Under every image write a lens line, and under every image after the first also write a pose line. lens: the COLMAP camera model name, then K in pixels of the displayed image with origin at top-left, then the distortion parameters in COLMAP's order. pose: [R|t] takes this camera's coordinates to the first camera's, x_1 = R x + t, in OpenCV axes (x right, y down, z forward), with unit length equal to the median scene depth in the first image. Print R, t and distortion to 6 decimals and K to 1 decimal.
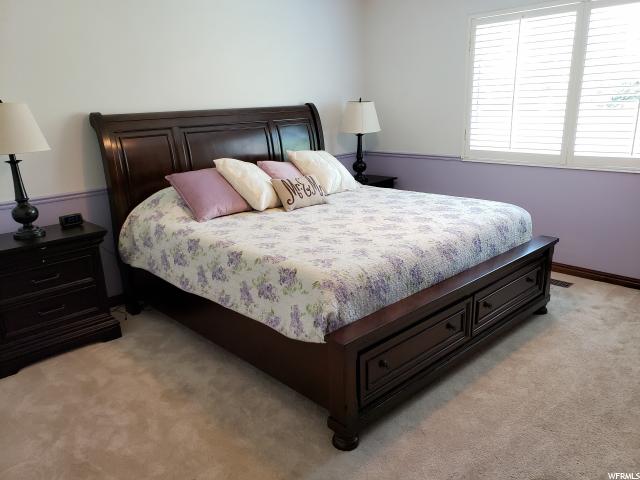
lens RADIAL K [[501.1, 0, 303.1], [0, 501.1, 238.9], [0, 0, 1]] dist [0.079651, -0.003353]
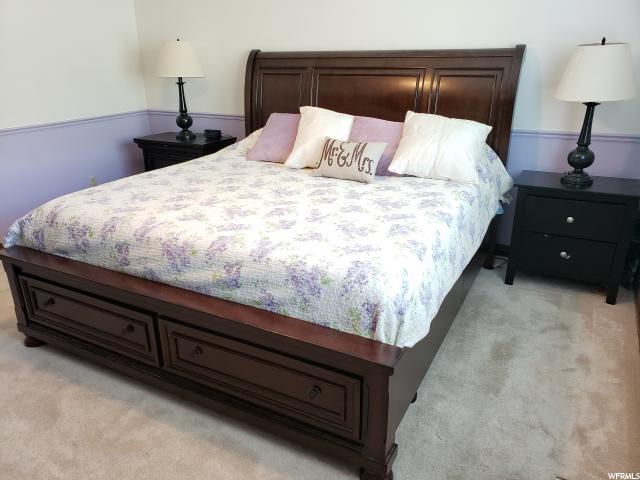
lens RADIAL K [[501.1, 0, 303.1], [0, 501.1, 238.9], [0, 0, 1]] dist [0.079651, -0.003353]
pose [[0.354922, 0.369520, -0.858770, 0.775653], [-0.253939, 0.922142, 0.291838, -0.209214], [0.899748, 0.114495, 0.421124, 0.642710]]
